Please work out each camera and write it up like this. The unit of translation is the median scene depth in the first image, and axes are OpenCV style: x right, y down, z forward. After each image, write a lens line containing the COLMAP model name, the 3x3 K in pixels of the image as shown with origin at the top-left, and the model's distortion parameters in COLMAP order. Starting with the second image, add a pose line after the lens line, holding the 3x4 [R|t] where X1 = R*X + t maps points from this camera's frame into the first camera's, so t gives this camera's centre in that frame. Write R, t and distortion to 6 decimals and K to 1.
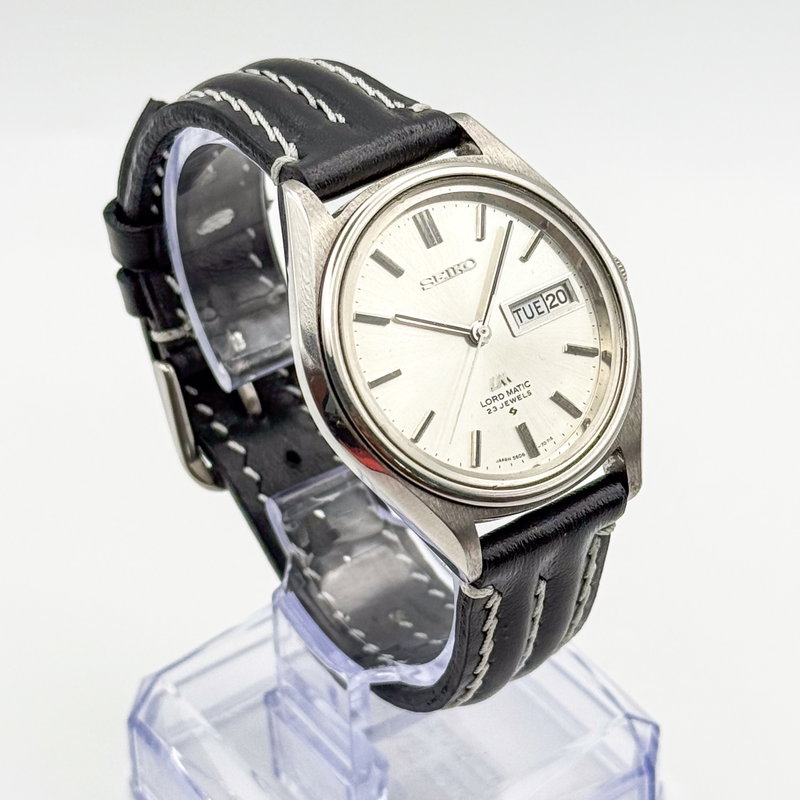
lens RADIAL K [[2643.6, 0, 362.6], [0, 2643.6, 400.0], [0, 0, 1]] dist [-0.026976, -0.364622]
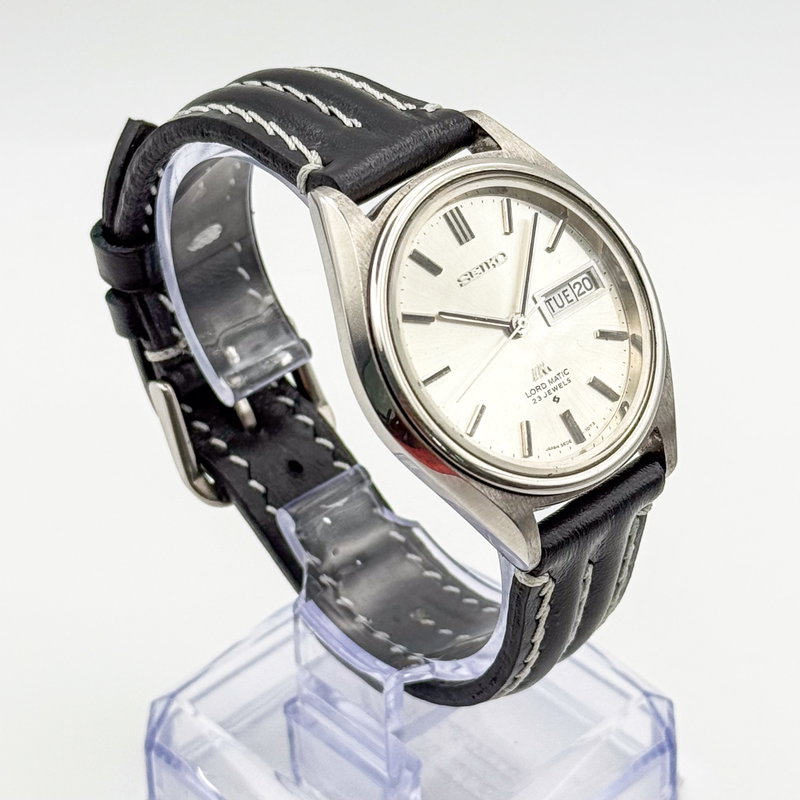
lens RADIAL K [[2643.6, 0, 362.6], [0, 2643.6, 400.0], [0, 0, 1]] dist [-0.026976, -0.364622]
pose [[0.990851, -0.075968, 0.111550, -0.123023], [0.076849, 0.997036, -0.003614, 0.002301], [-0.110945, 0.012153, 0.993752, 0.000983]]
